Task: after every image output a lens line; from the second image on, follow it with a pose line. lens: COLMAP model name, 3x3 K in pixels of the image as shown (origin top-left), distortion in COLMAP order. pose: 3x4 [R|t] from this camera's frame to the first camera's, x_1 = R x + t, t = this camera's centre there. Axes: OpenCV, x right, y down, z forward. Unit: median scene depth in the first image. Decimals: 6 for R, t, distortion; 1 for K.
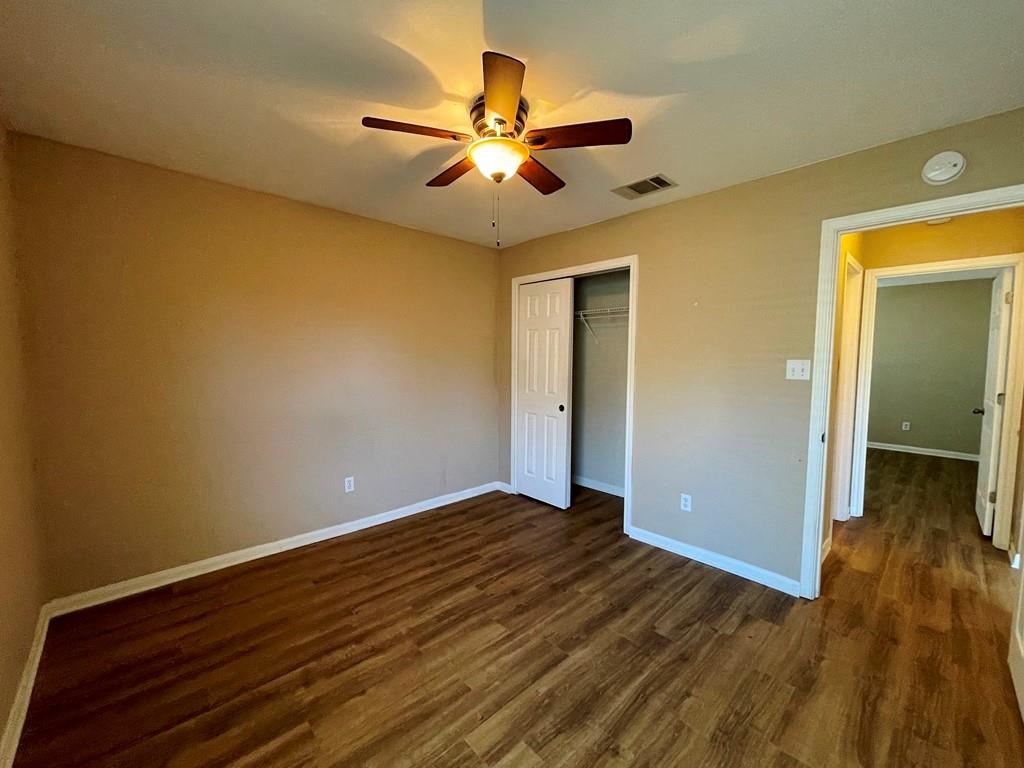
lens RADIAL K [[414.0, 0, 509.9], [0, 414.0, 381.8], [0, 0, 1]] dist [-0.005146, 0.002062]
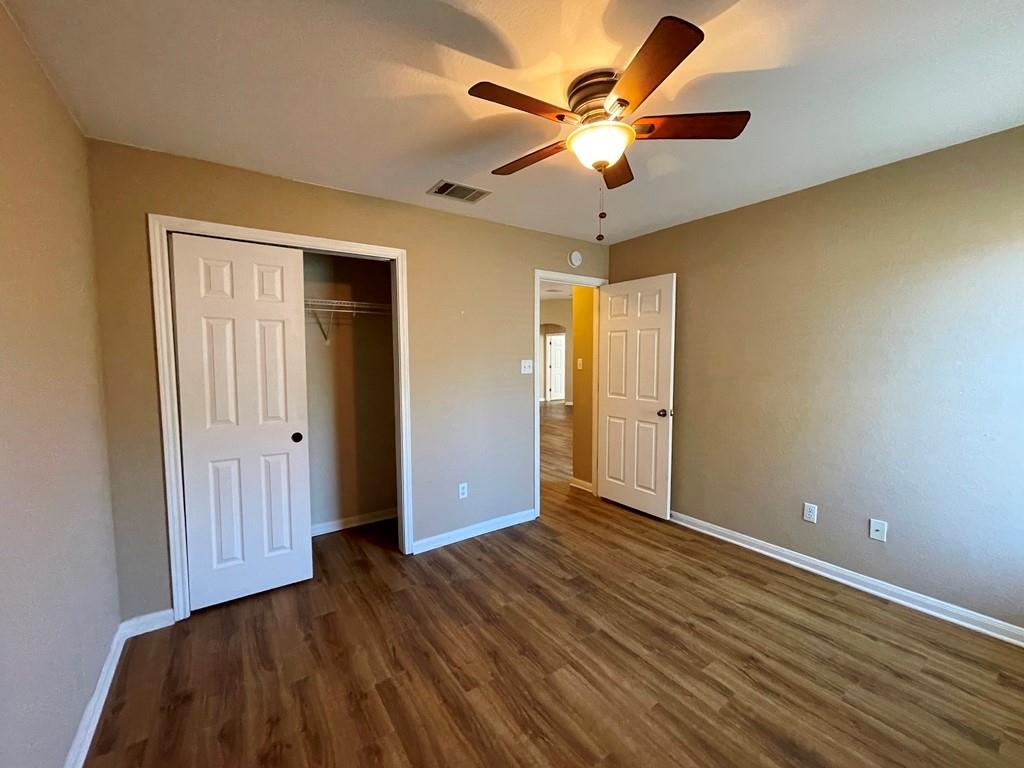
lens RADIAL K [[414.0, 0, 512.0], [0, 414.0, 381.7], [0, 0, 1]] dist [-0.005146, 0.002062]
pose [[0.150447, -0.062058, 0.986668, -0.727867], [0.075931, 0.995805, 0.051055, -0.052224], [-0.985698, 0.067238, 0.154528, 0.791075]]
